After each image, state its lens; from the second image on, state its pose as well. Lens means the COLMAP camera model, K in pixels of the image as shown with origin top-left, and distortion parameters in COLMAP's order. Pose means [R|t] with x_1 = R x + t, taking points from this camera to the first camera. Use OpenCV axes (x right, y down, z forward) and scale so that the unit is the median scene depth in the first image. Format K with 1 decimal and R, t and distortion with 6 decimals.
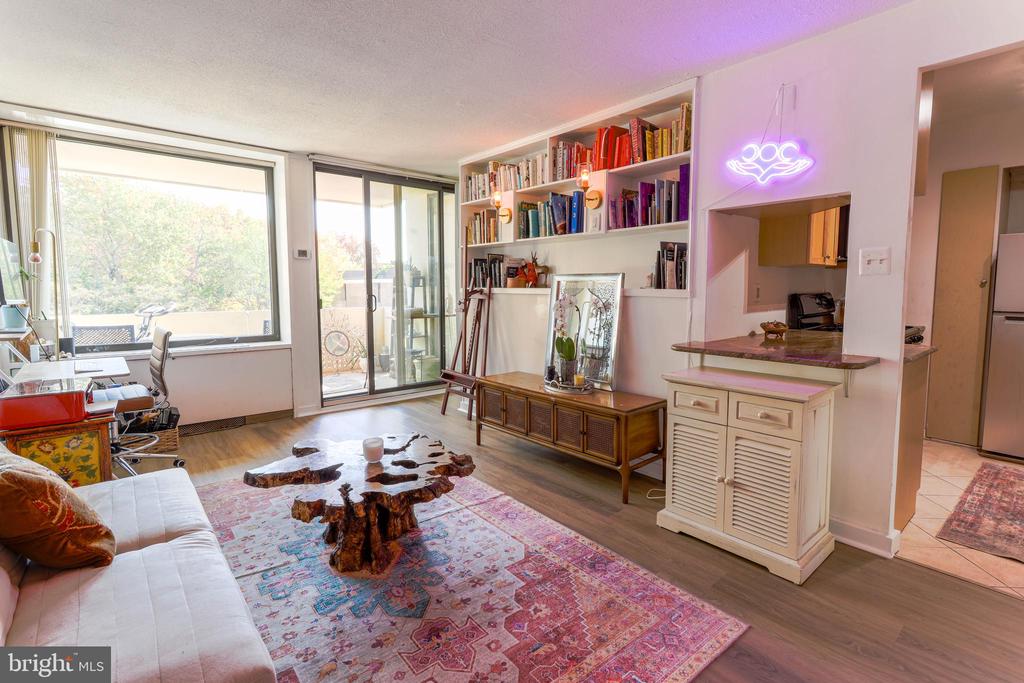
lens RADIAL K [[480.8, 0, 515.9], [0, 480.8, 326.0], [0, 0, 1]] dist [0.000042, 0.001741]
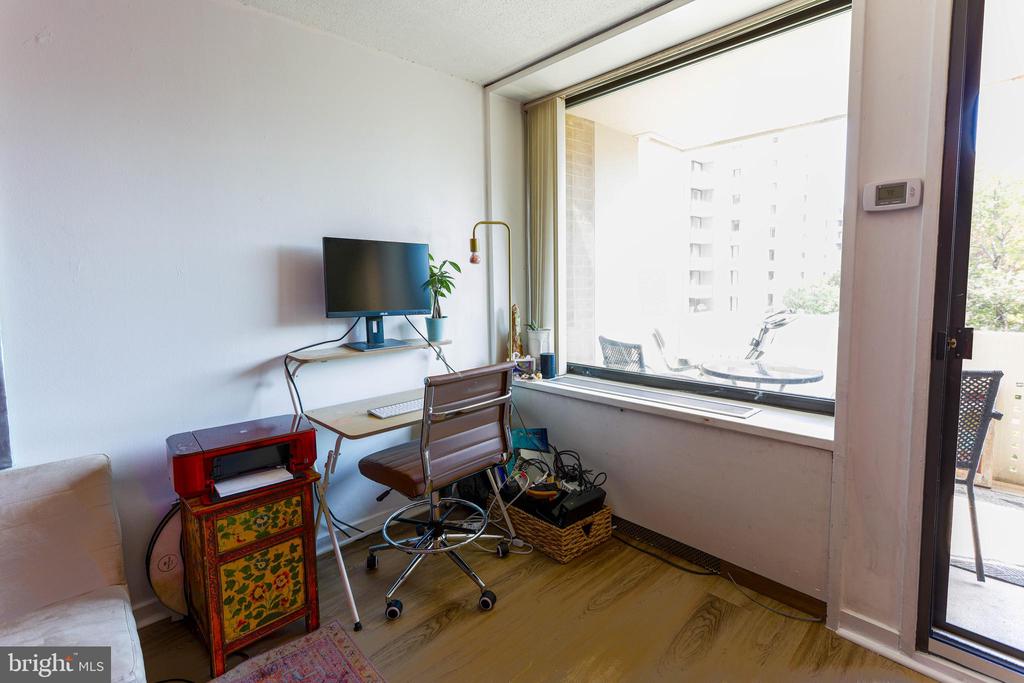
lens RADIAL K [[480.8, 0, 515.9], [0, 480.8, 326.0], [0, 0, 1]] dist [0.000042, 0.001741]
pose [[0.056963, 0.085426, -0.994715, -0.147922], [-0.064049, 0.994593, 0.081747, -0.091924], [0.996320, 0.059054, 0.062127, 0.971342]]
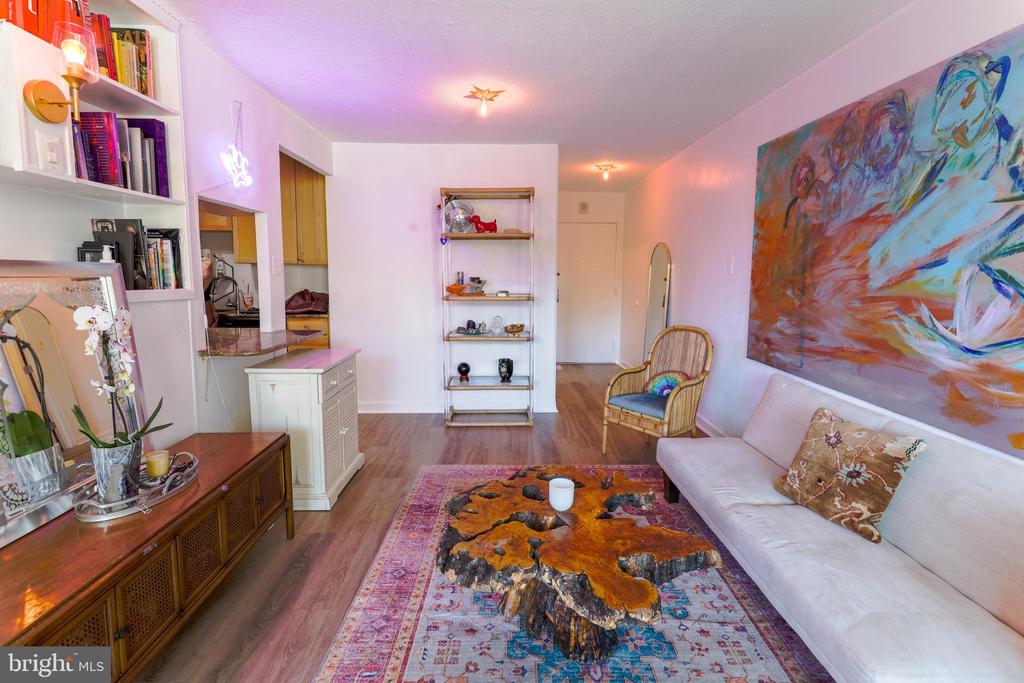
lens RADIAL K [[490.3, 0, 516.2], [0, 490.3, 325.1], [0, 0, 1]] dist [0.001482, 0.000252]
pose [[-0.775165, -0.069163, 0.627961, -0.506638], [0.043463, 0.985796, 0.162226, -0.109107], [-0.630262, 0.153045, -0.761149, 1.126832]]
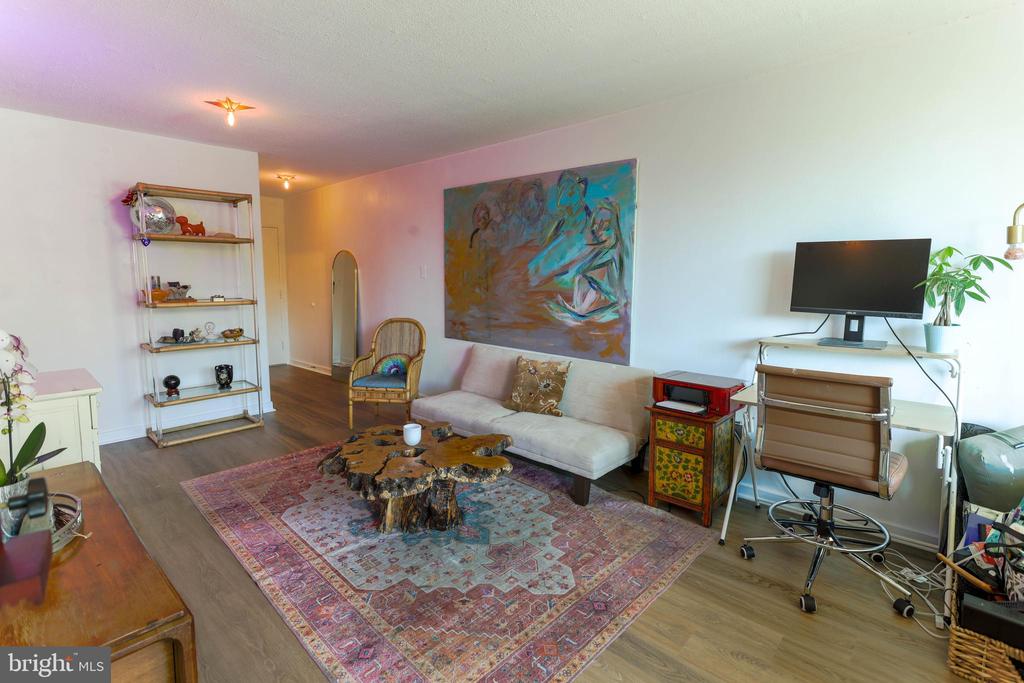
lens RADIAL K [[480.8, 0, 515.9], [0, 480.8, 326.0], [0, 0, 1]] dist [0.000042, 0.001741]
pose [[-0.993127, 0.008926, -0.116698, -0.283521], [-0.011837, 0.984315, 0.176025, -0.139463], [0.116439, 0.176196, -0.977444, 1.456431]]
